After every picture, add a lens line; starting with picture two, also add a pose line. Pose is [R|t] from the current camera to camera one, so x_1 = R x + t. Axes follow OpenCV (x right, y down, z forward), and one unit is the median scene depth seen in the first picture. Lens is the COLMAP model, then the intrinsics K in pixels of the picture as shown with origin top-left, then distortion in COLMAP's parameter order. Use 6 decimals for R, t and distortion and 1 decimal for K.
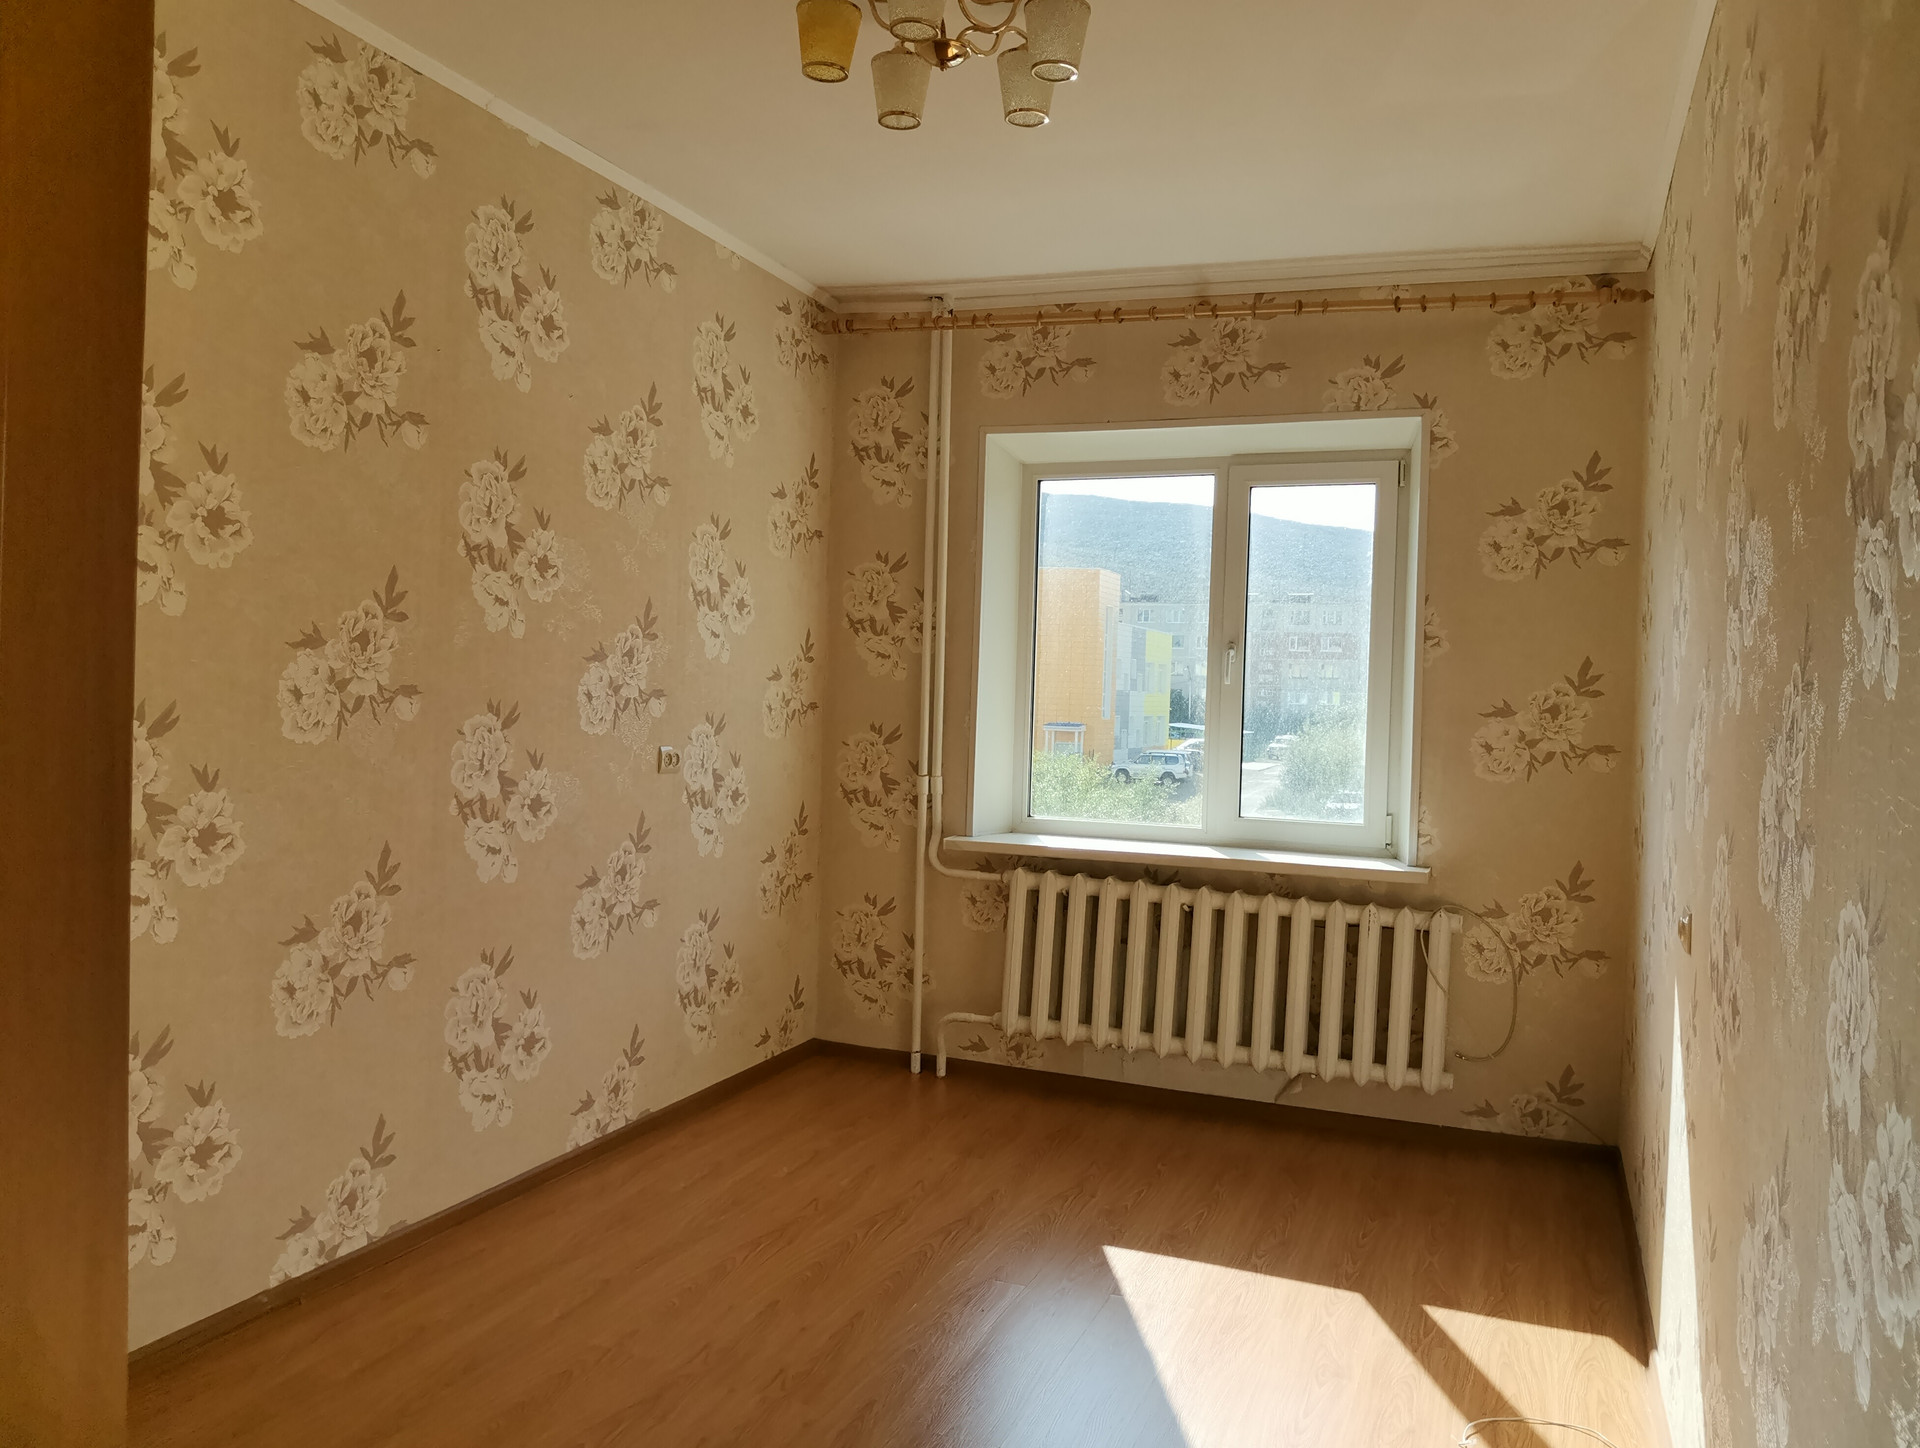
lens RADIAL K [[1396.7, 0, 960.0], [0, 1396.7, 724.0], [0, 0, 1]] dist [0.000698, 0.000313]
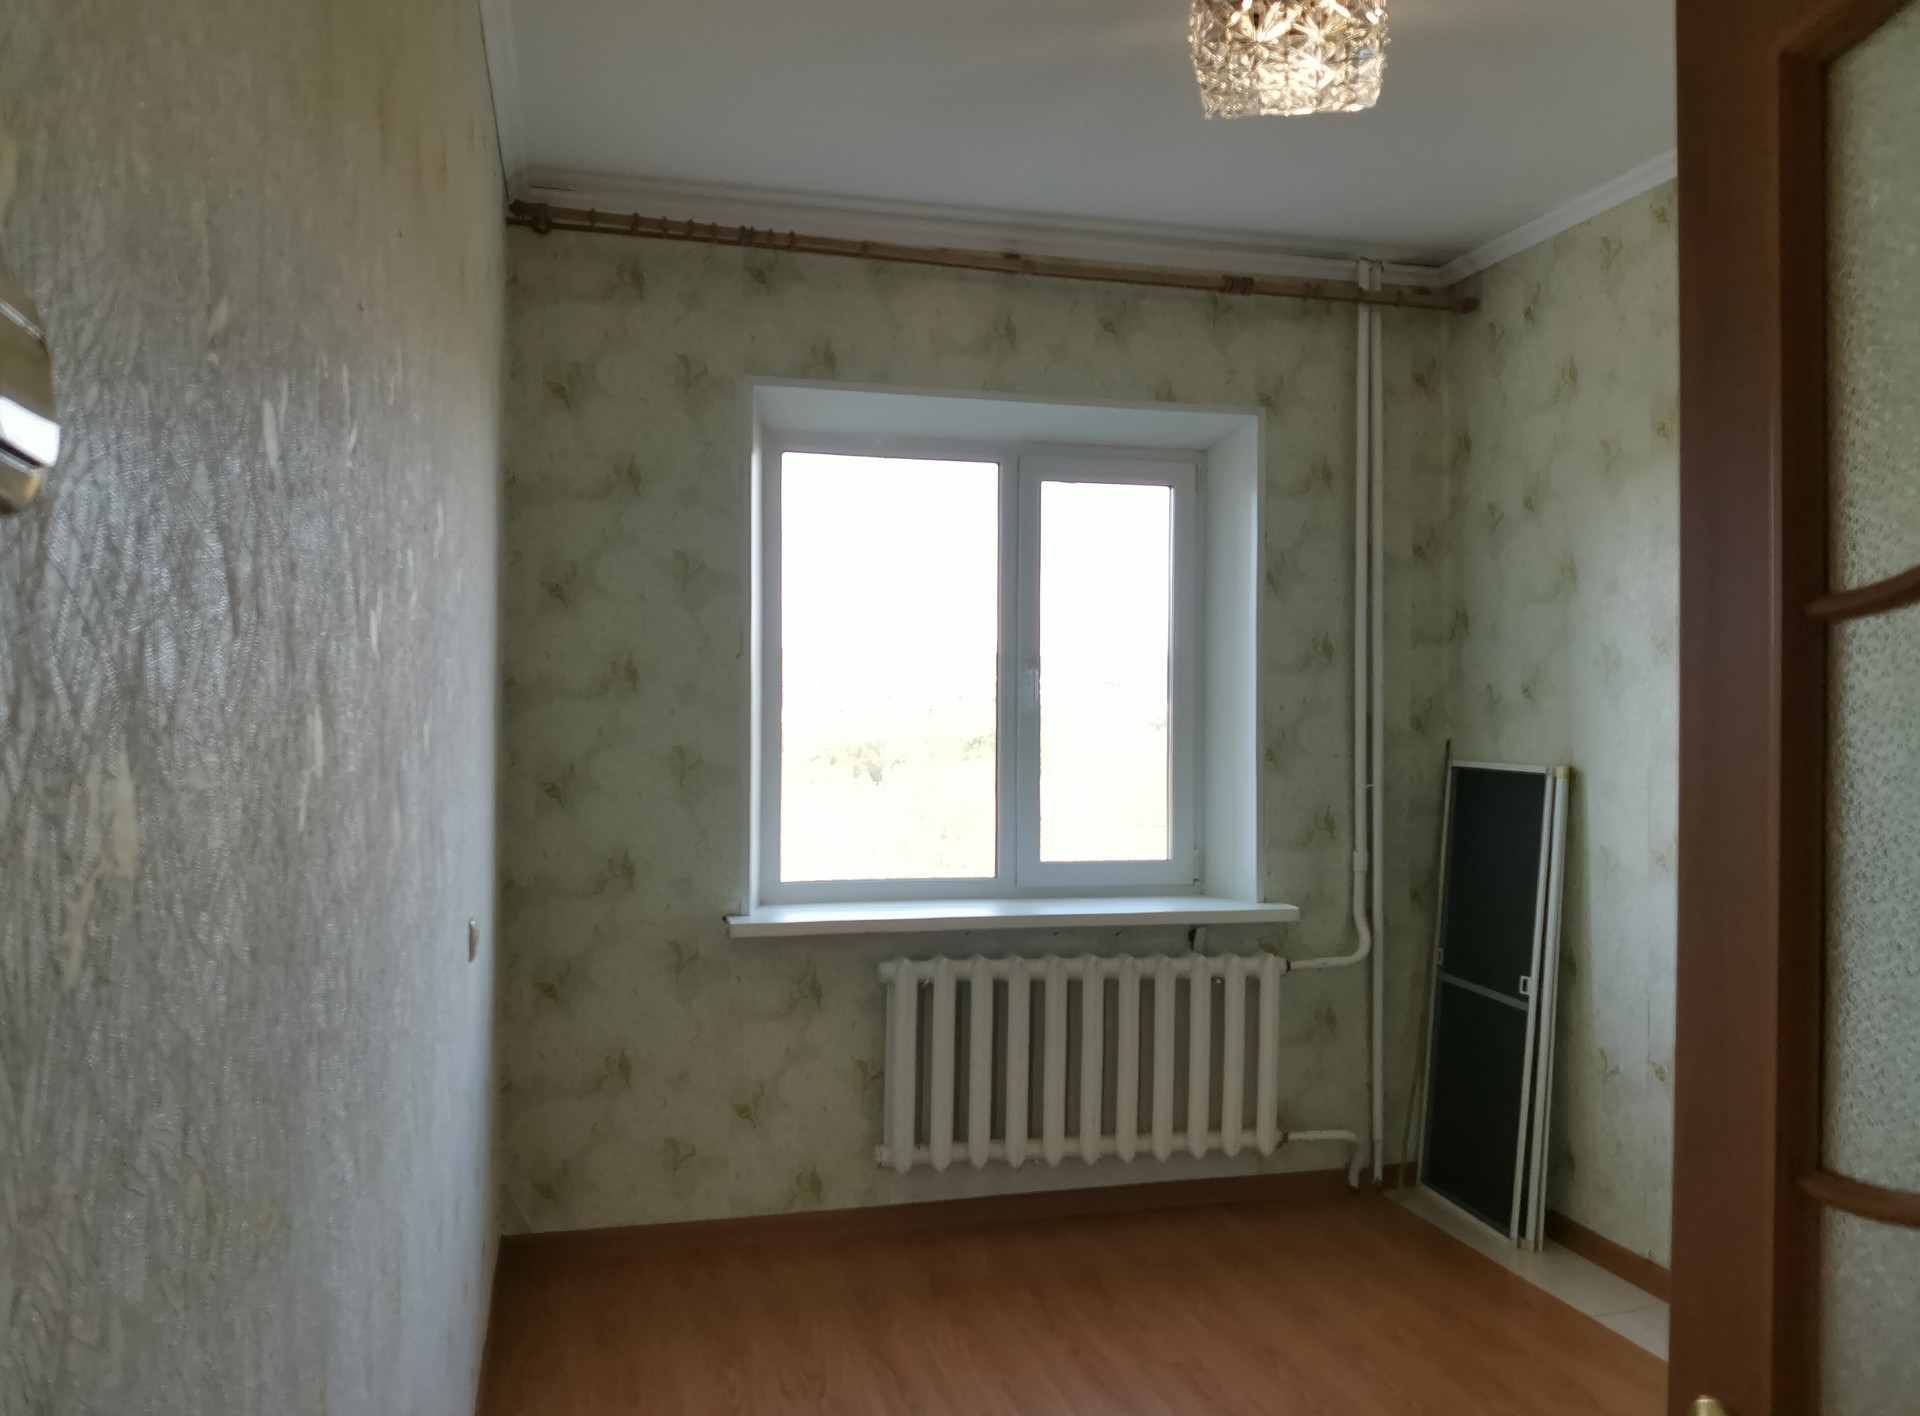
lens RADIAL K [[1746.9, 0, 960.0], [0, 1746.9, 708.0], [0, 0, 1]] dist [-0.001727, -0.000483]
pose [[0.822951, -0.022778, 0.567655, -0.433467], [0.032144, 0.999462, -0.006496, -0.023082], [-0.567202, 0.023592, 0.823241, 0.153848]]
